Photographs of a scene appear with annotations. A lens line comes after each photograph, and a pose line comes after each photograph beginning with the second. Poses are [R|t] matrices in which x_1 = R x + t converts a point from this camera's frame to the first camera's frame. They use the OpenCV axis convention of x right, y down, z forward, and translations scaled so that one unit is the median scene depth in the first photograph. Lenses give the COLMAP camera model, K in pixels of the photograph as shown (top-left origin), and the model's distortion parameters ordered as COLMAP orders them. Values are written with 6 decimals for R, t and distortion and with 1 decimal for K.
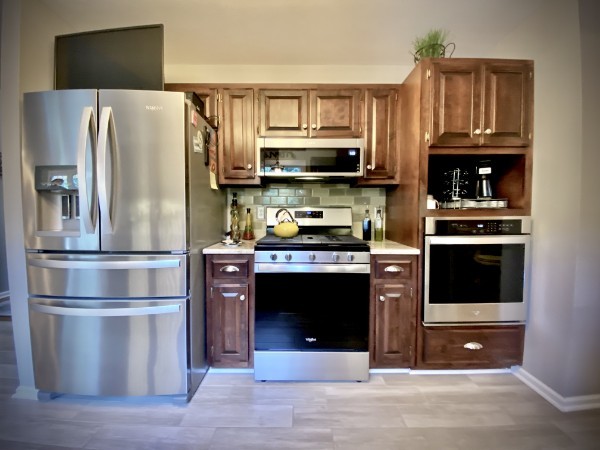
lens RADIAL K [[242.1, 0, 300.0], [0, 242.1, 225.0], [0, 0, 1]] dist [0.028950, -0.022357]
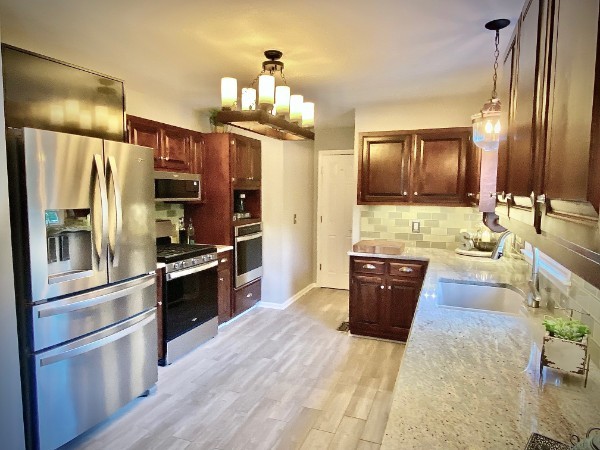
lens RADIAL K [[379.0, 0, 300.0], [0, 379.0, 225.0], [0, 0, 1]] dist [0.000341, -0.000024]
pose [[0.370906, -0.081389, 0.925097, -1.726873], [0.037380, 0.996653, 0.072697, -0.215158], [-0.927918, 0.007617, 0.372707, -0.399831]]
